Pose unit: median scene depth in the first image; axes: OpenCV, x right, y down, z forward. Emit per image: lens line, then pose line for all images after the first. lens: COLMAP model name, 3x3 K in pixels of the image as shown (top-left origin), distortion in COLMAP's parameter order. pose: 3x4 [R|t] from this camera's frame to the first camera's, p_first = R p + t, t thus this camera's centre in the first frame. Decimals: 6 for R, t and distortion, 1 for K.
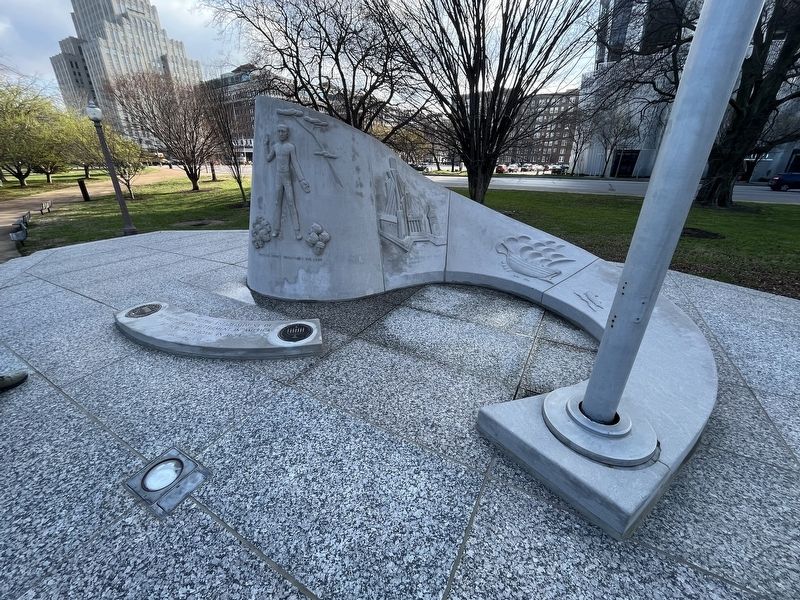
lens RADIAL K [[319.9, 0, 399.2], [0, 319.9, 301.3], [0, 0, 1]] dist [-0.001166, -0.000159]
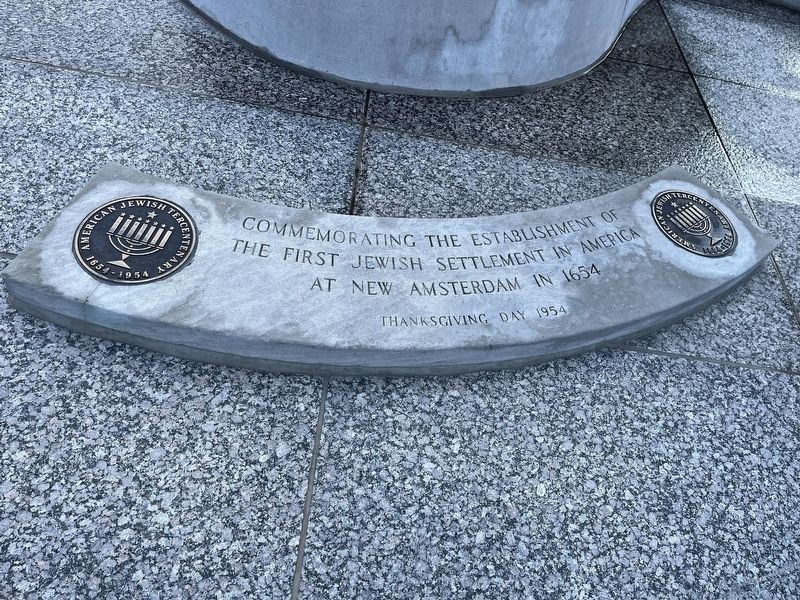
lens RADIAL K [[617.0, 0, 400.2], [0, 617.0, 299.0], [0, 0, 1]] dist [-0.002539, 0.000495]
pose [[0.885440, -0.251490, 0.390832, -0.825276], [0.021158, 0.861883, 0.506665, -0.174957], [-0.464273, -0.440352, 0.768467, 0.510816]]
